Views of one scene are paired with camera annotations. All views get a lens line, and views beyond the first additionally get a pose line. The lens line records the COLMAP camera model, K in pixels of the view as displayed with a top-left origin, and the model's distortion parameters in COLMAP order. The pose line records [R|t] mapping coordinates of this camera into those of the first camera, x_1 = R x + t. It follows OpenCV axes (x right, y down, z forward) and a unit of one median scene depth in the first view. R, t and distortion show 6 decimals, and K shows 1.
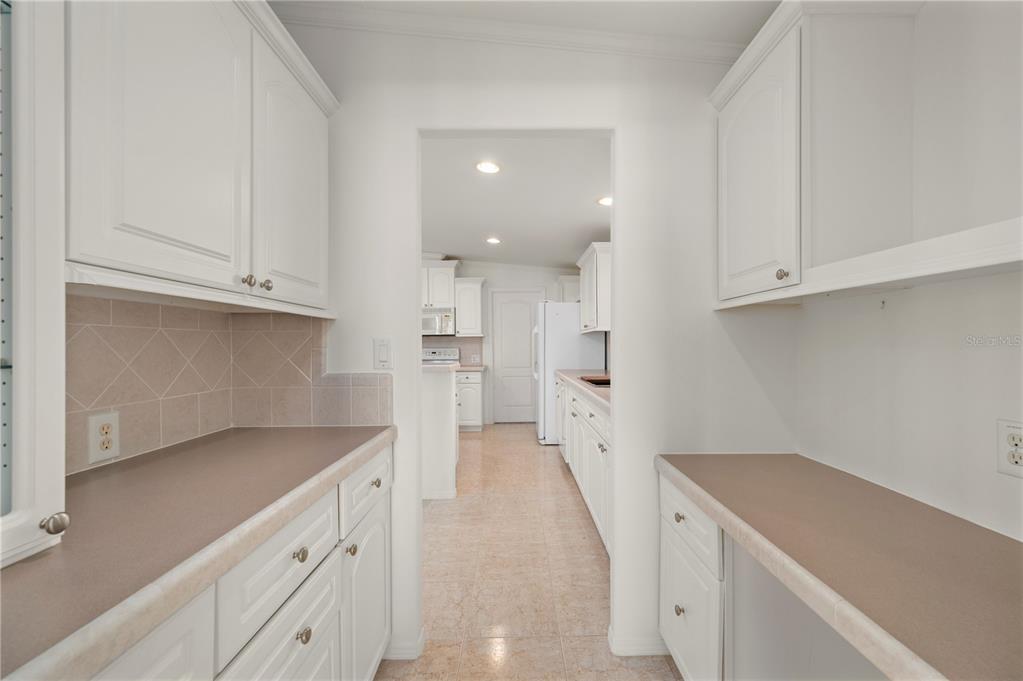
lens RADIAL K [[406.6, 0, 513.3], [0, 406.6, 345.8], [0, 0, 1]] dist [-0.001240, -0.000280]
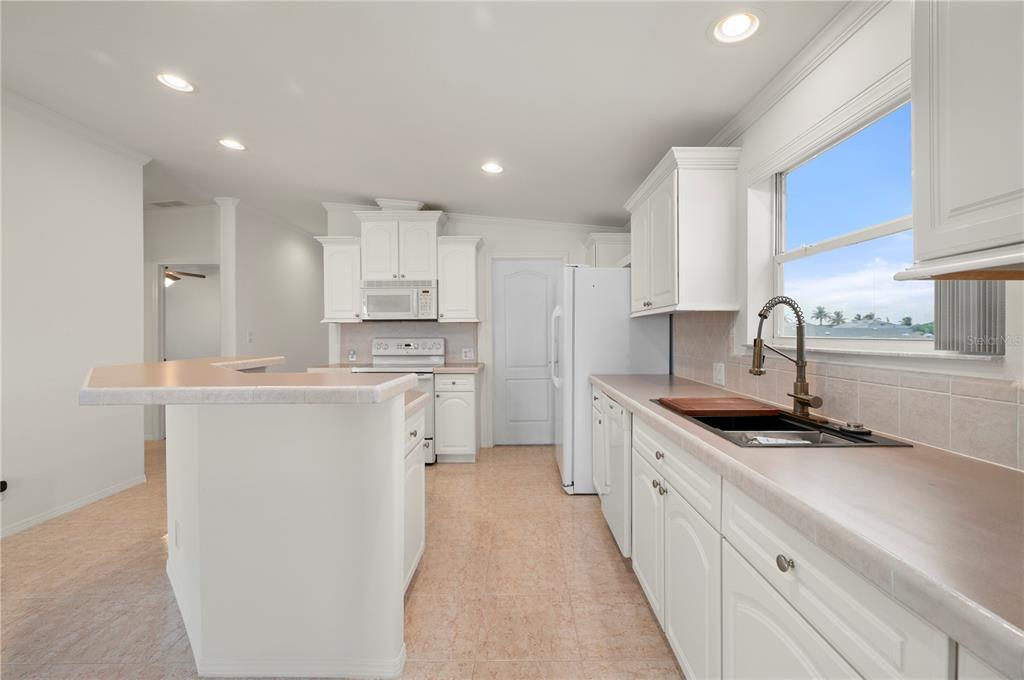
lens RADIAL K [[423.2, 0, 522.9], [0, 423.2, 334.1], [0, 0, 1]] dist [-0.000755, -0.000330]
pose [[0.999785, 0.006612, 0.019653, -0.012608], [-0.006651, 0.999976, 0.001940, -0.004916], [-0.019639, -0.002070, 0.999805, 0.283466]]
